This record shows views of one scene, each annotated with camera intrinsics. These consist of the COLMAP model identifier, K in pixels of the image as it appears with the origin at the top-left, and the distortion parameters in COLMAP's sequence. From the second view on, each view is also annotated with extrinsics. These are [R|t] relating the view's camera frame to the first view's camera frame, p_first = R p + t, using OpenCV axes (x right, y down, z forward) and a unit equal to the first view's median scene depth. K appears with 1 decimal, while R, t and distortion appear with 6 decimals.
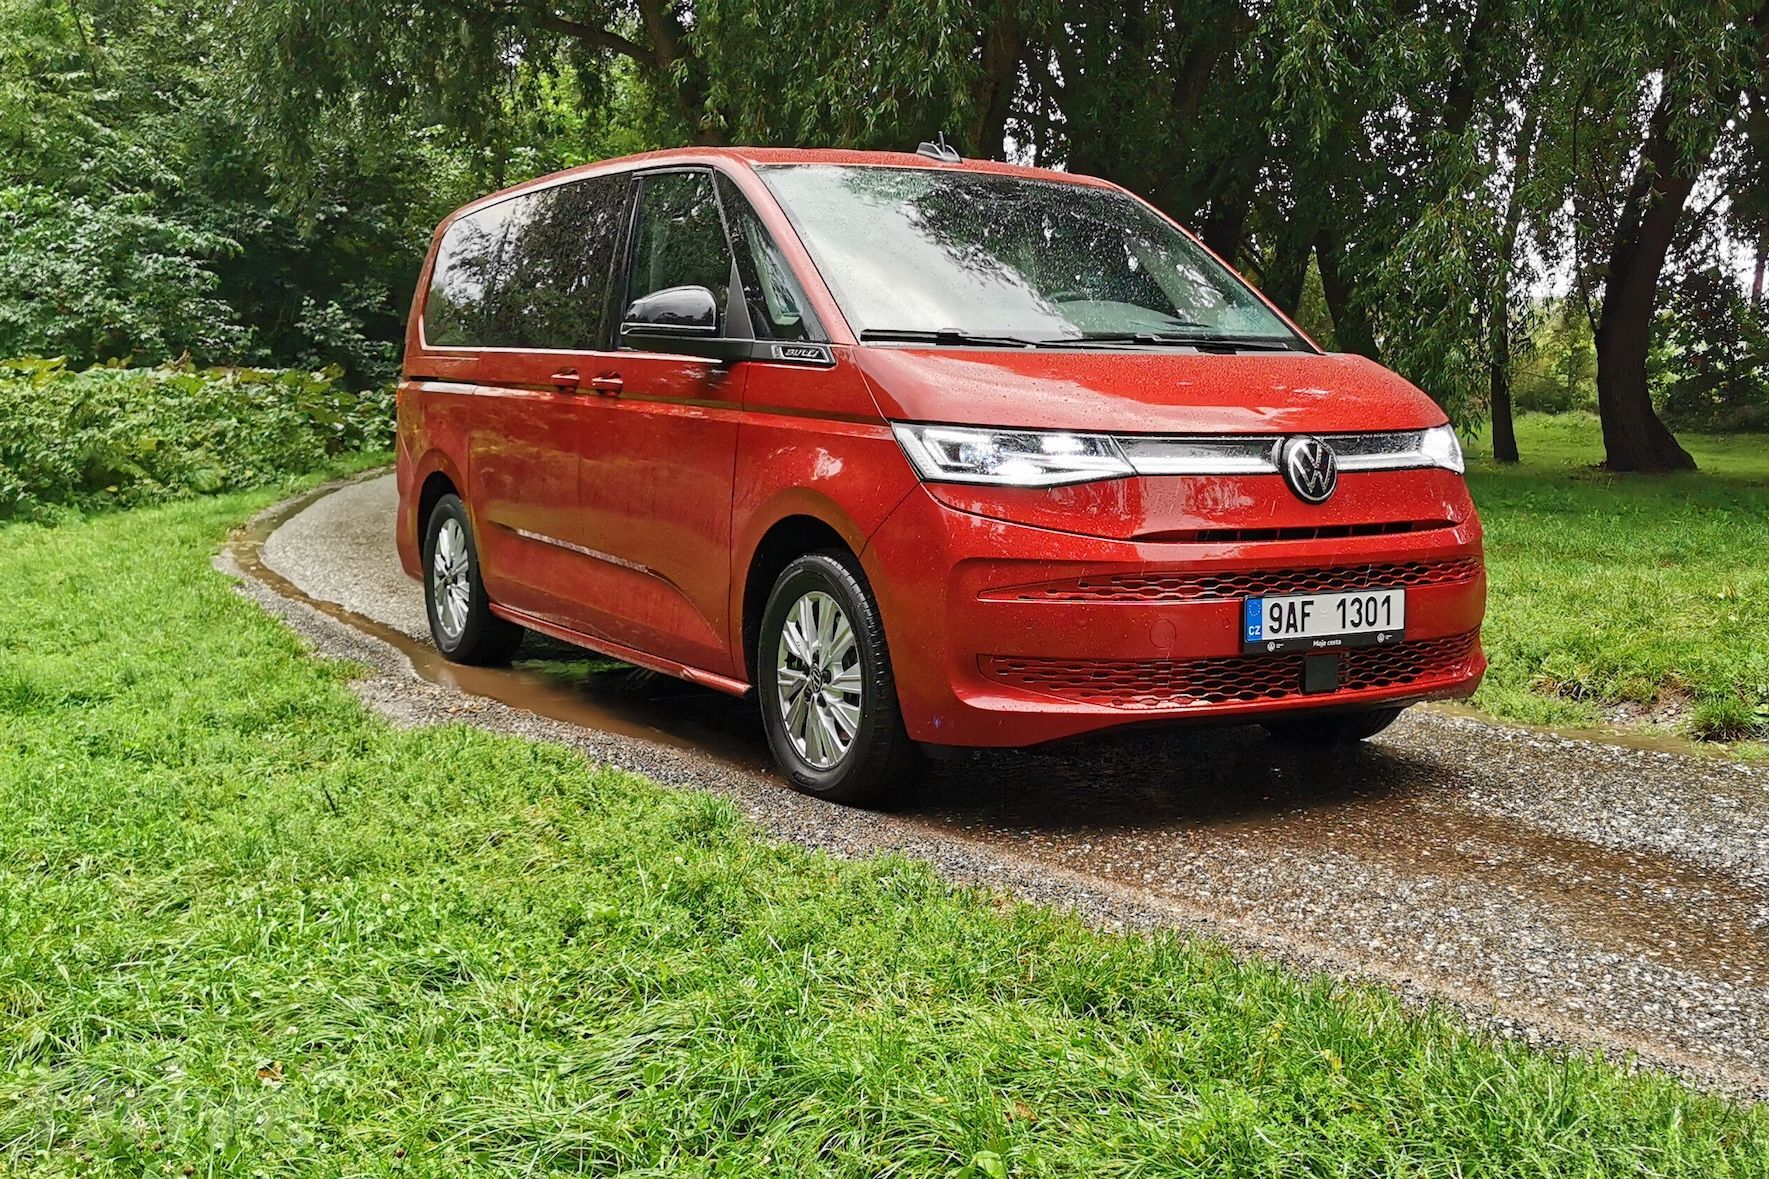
lens RADIAL K [[1812.8, 0, 886.1], [0, 1812.8, 592.8], [0, 0, 1]] dist [0.027561, 0.000000]
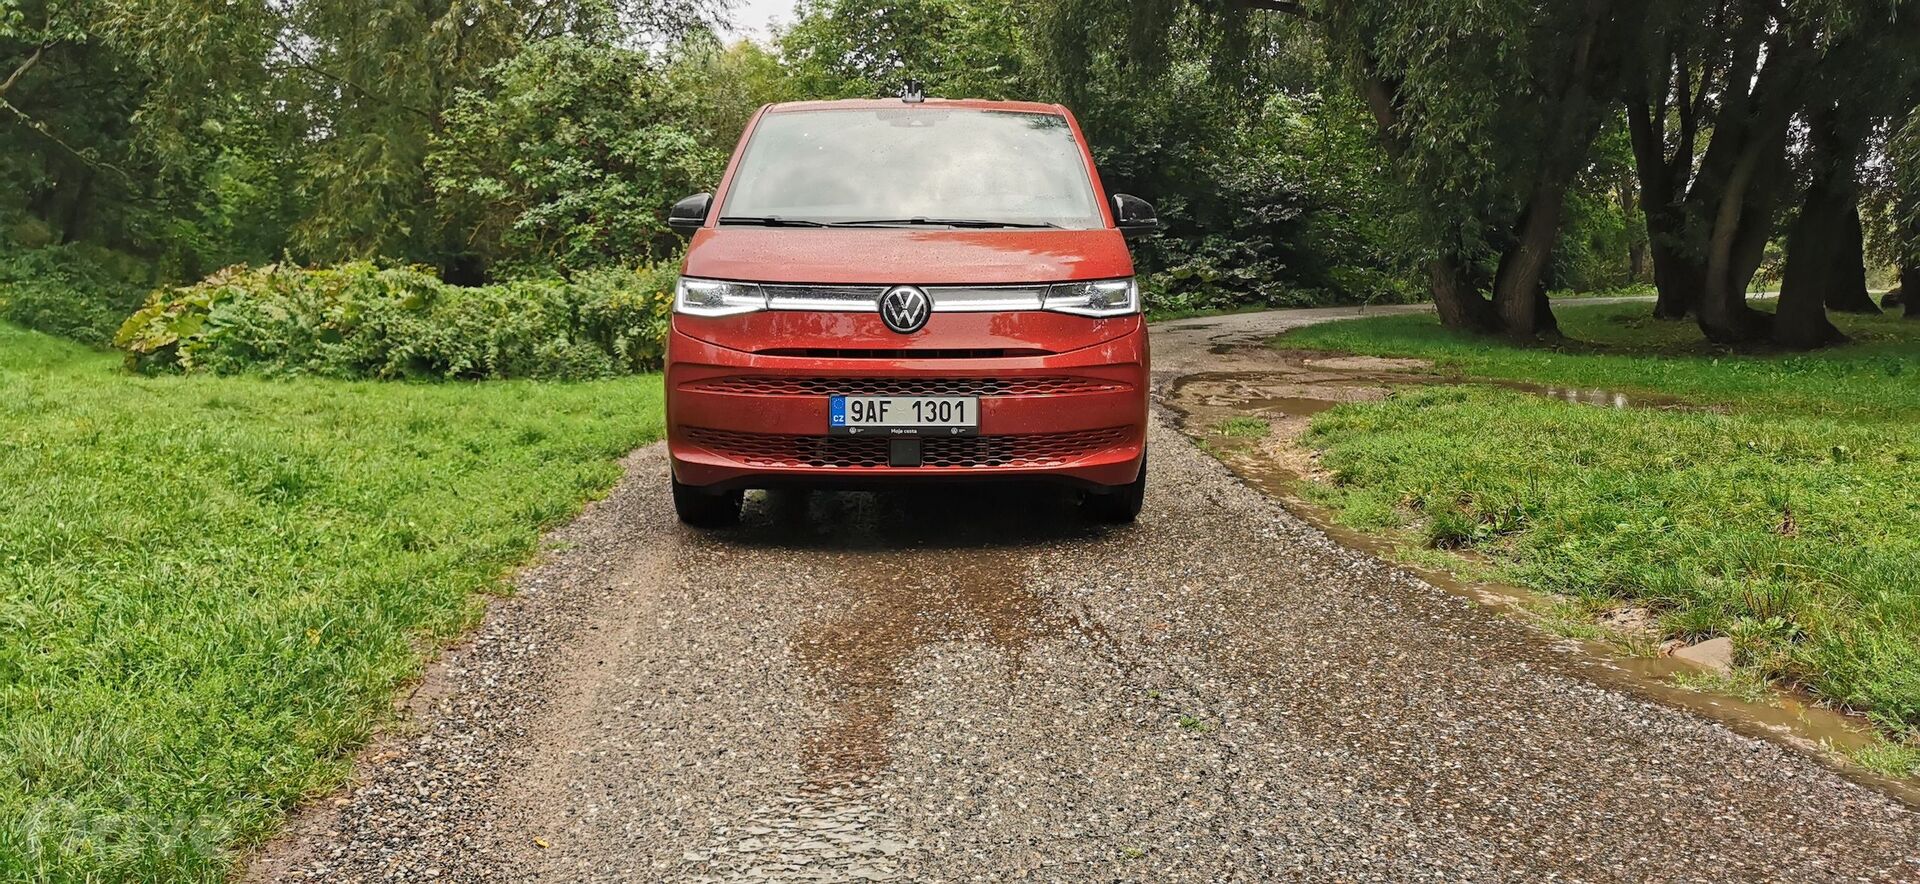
lens RADIAL K [[1348.6, 0, 969.8], [0, 1348.6, 431.0], [0, 0, 1]] dist [0.036412, -0.024040]
pose [[0.866228, 0.053227, -0.496806, 0.676582], [-0.052101, 0.998511, 0.016136, 0.006284], [0.496925, 0.011906, 0.867712, 0.089410]]
